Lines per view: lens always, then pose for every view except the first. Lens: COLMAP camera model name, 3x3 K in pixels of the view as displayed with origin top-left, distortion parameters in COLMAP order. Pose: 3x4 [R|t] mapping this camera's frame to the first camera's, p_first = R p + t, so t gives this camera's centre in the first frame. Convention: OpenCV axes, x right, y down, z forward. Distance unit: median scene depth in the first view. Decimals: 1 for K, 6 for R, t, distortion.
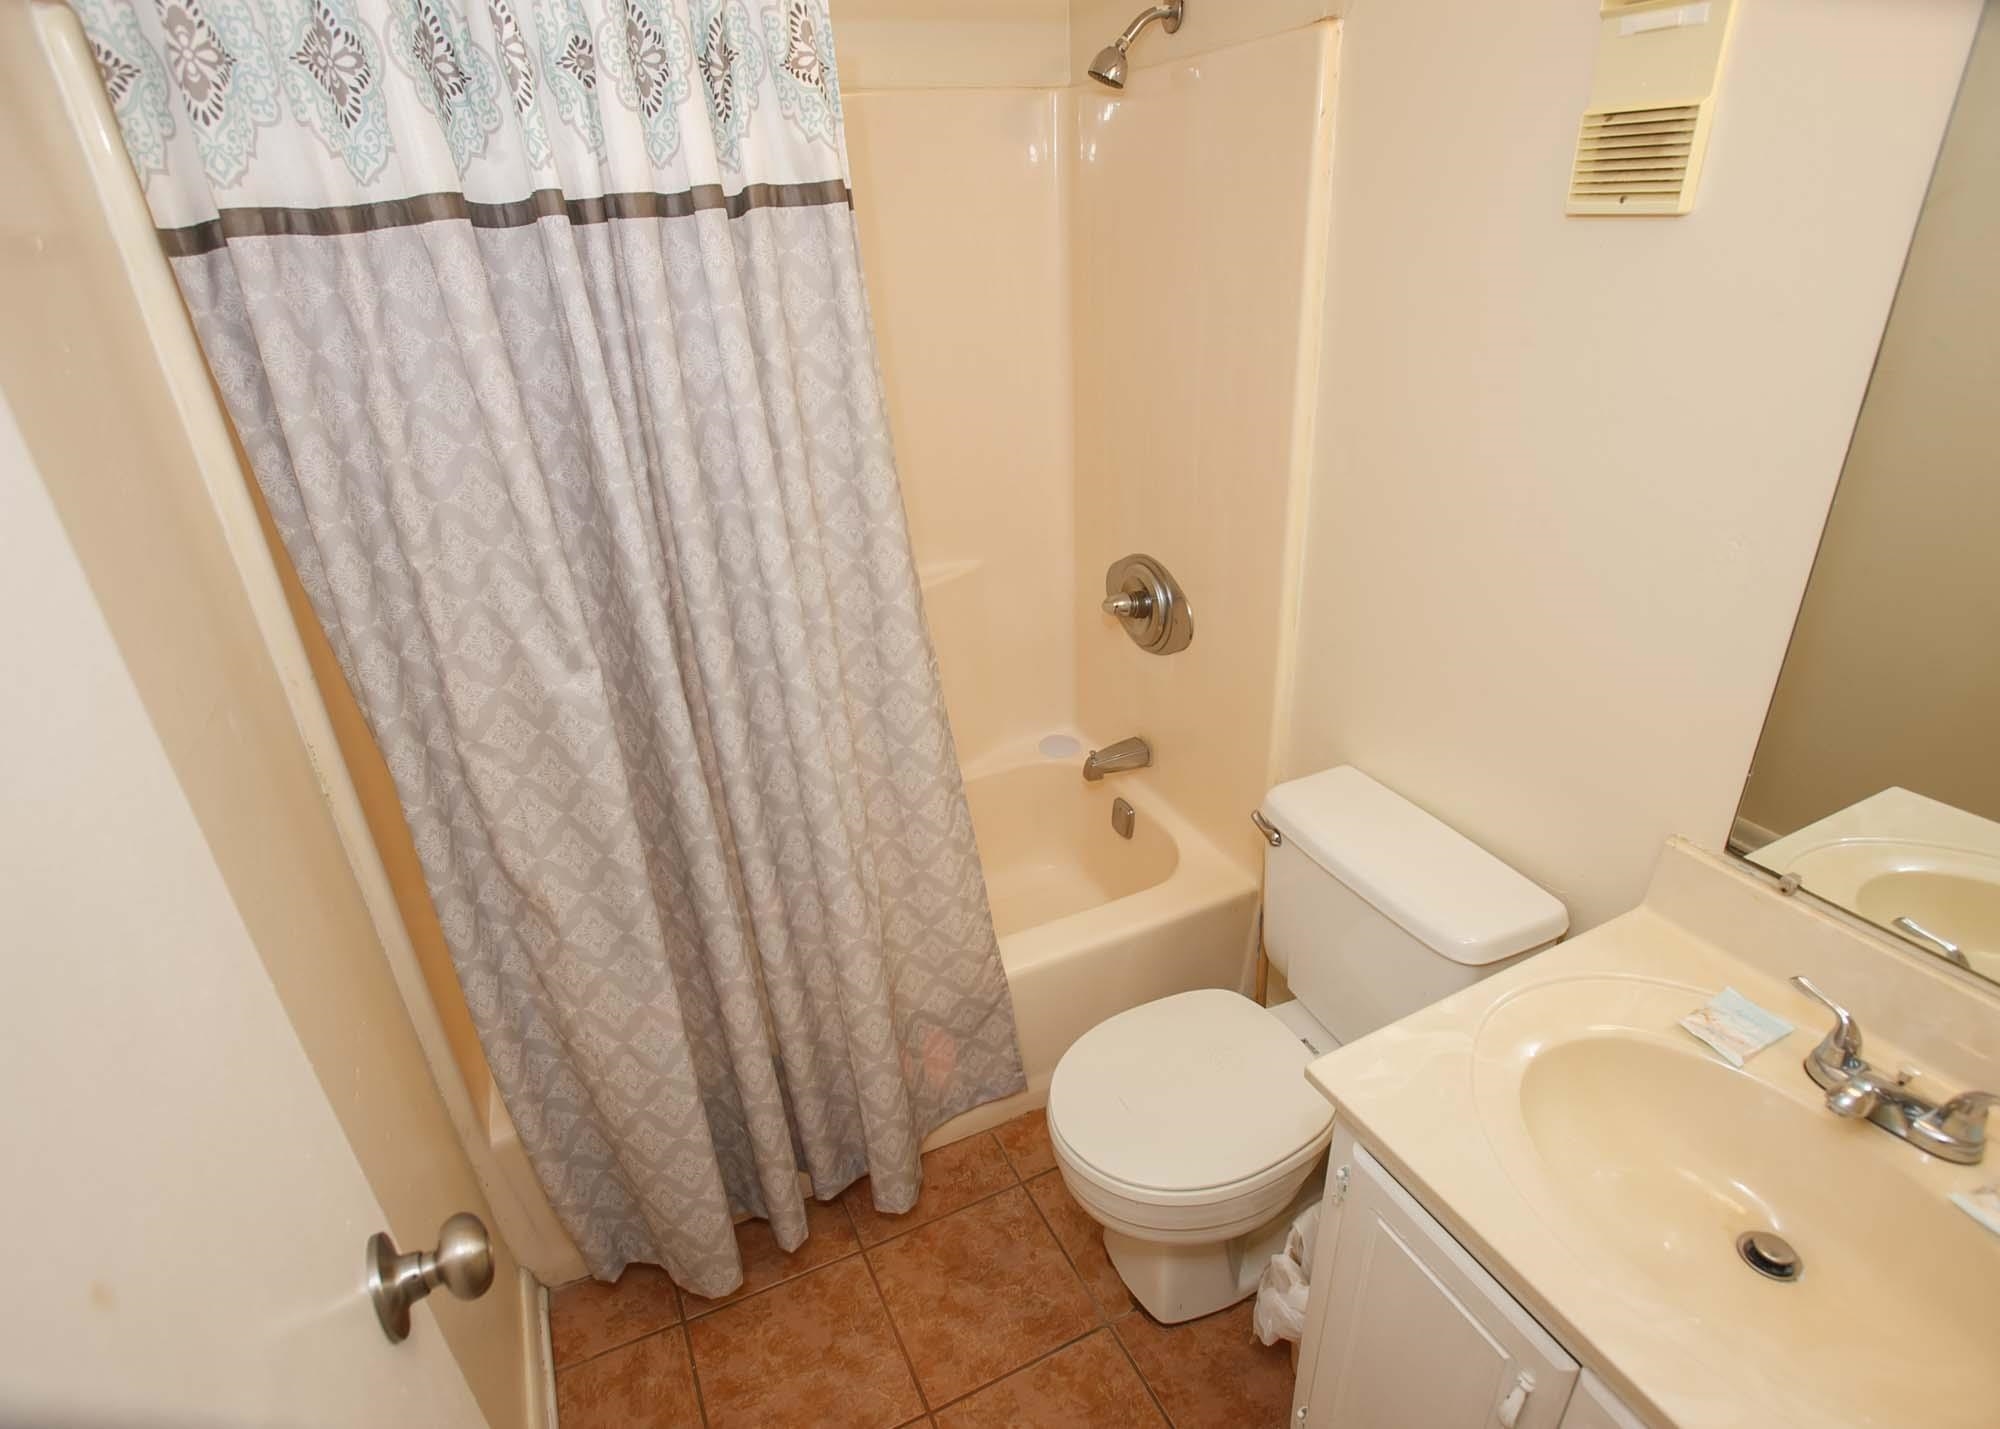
lens RADIAL K [[1055.1, 0, 1004.8], [0, 1055.1, 746.8], [0, 0, 1]] dist [-0.067216, 0.022282]
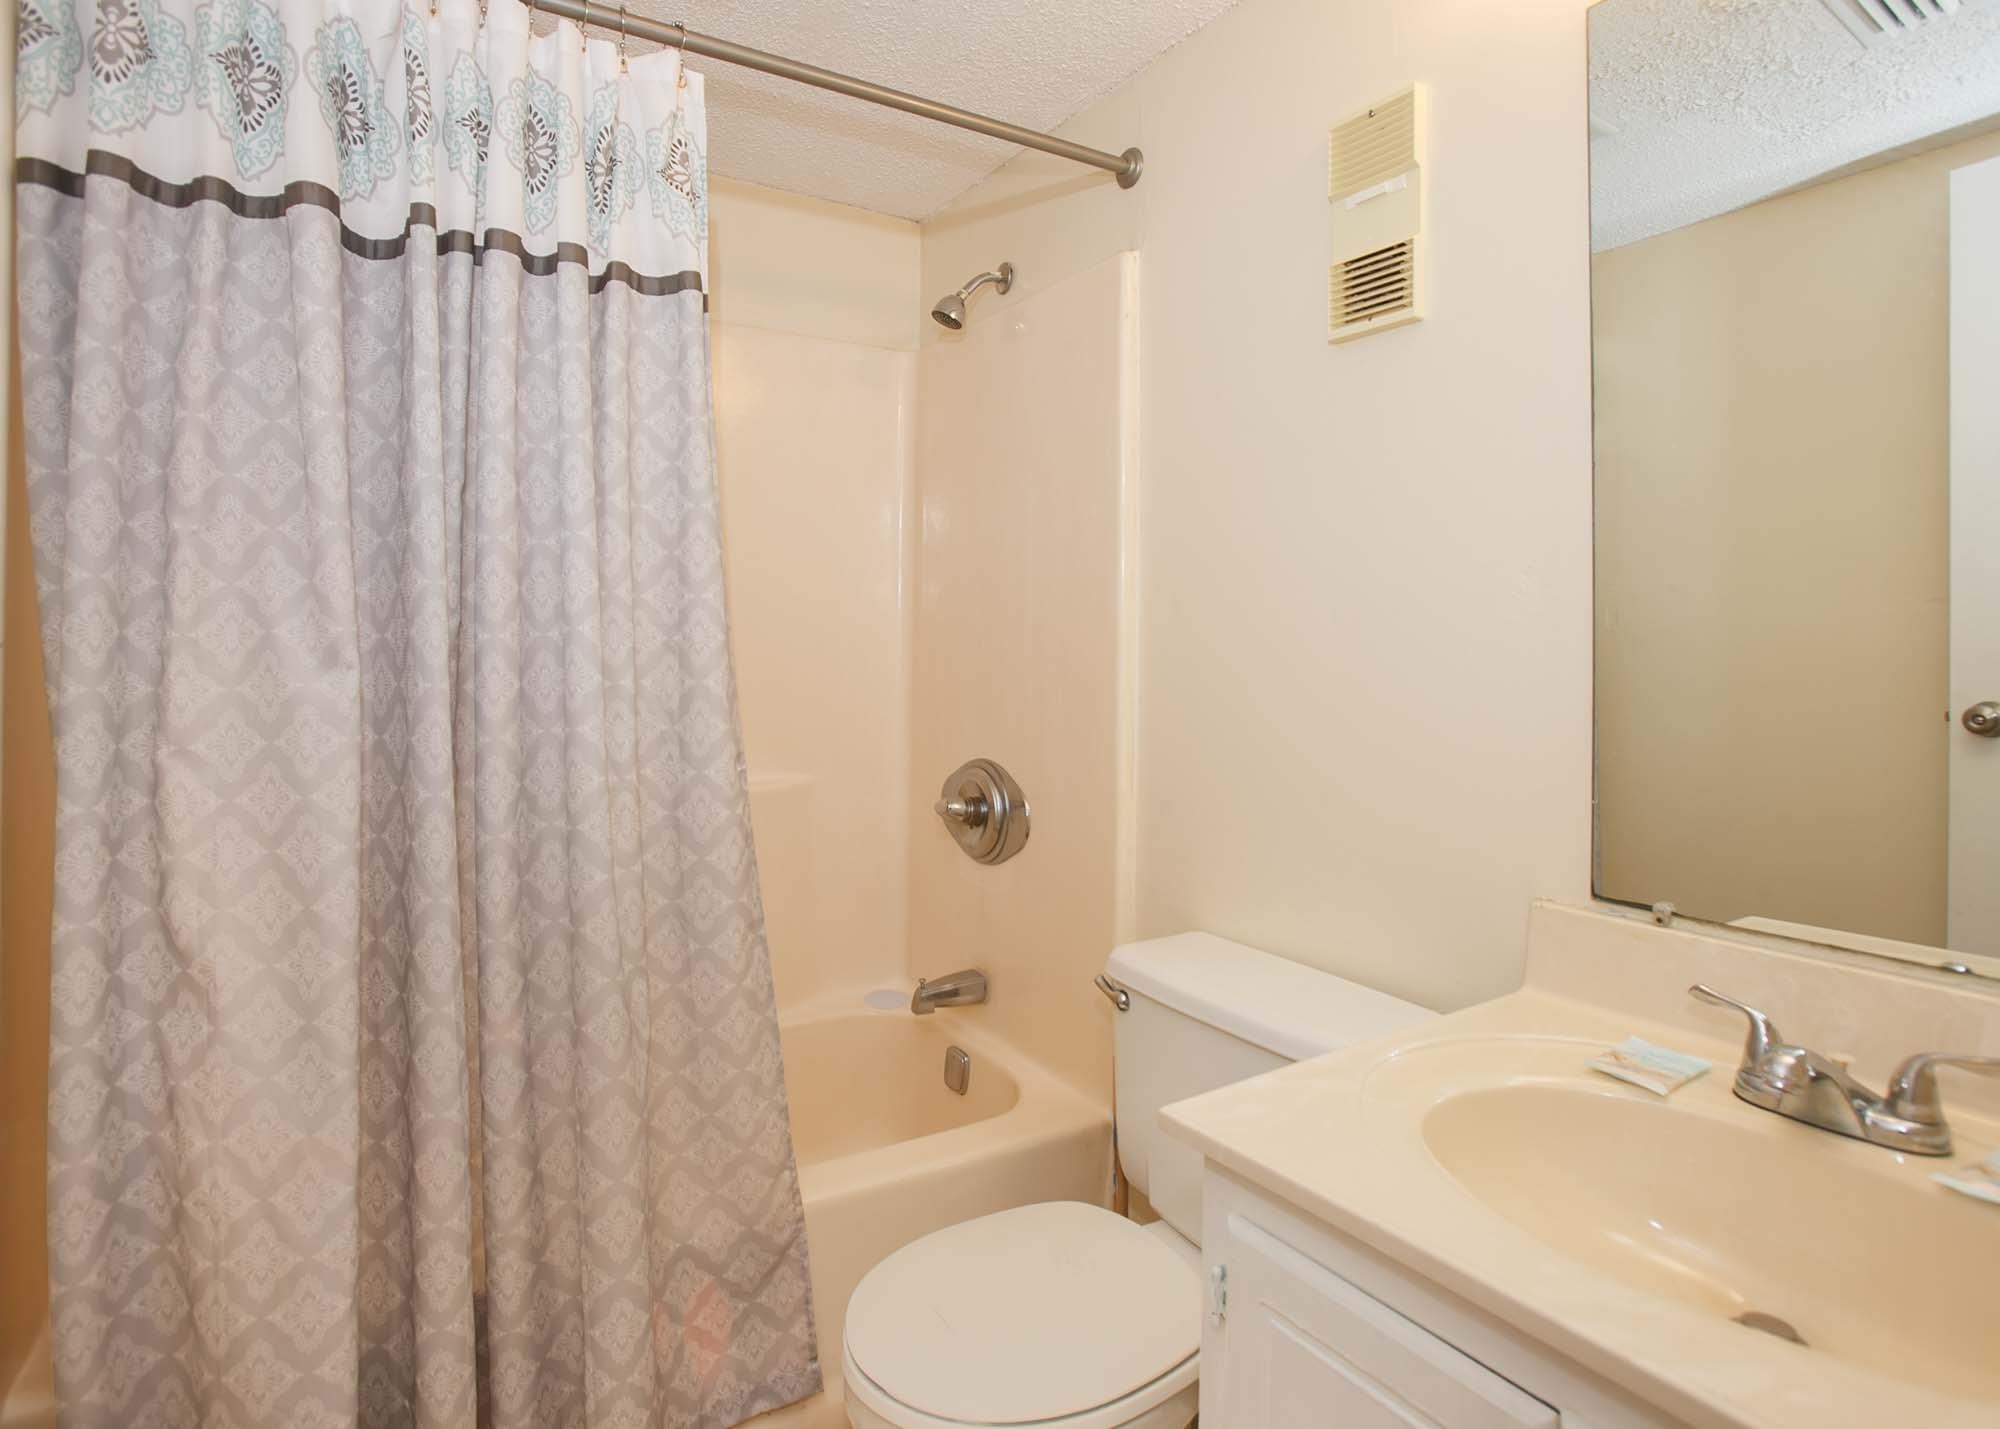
lens RADIAL K [[1089.0, 0, 1004.1], [0, 1089.0, 654.0], [0, 0, 1]] dist [-0.066028, 0.025963]
pose [[0.990655, 0.053713, 0.125367, 0.040348], [0.010577, 0.886164, -0.463252, 0.323444], [-0.135978, 0.460249, 0.877315, 0.115739]]
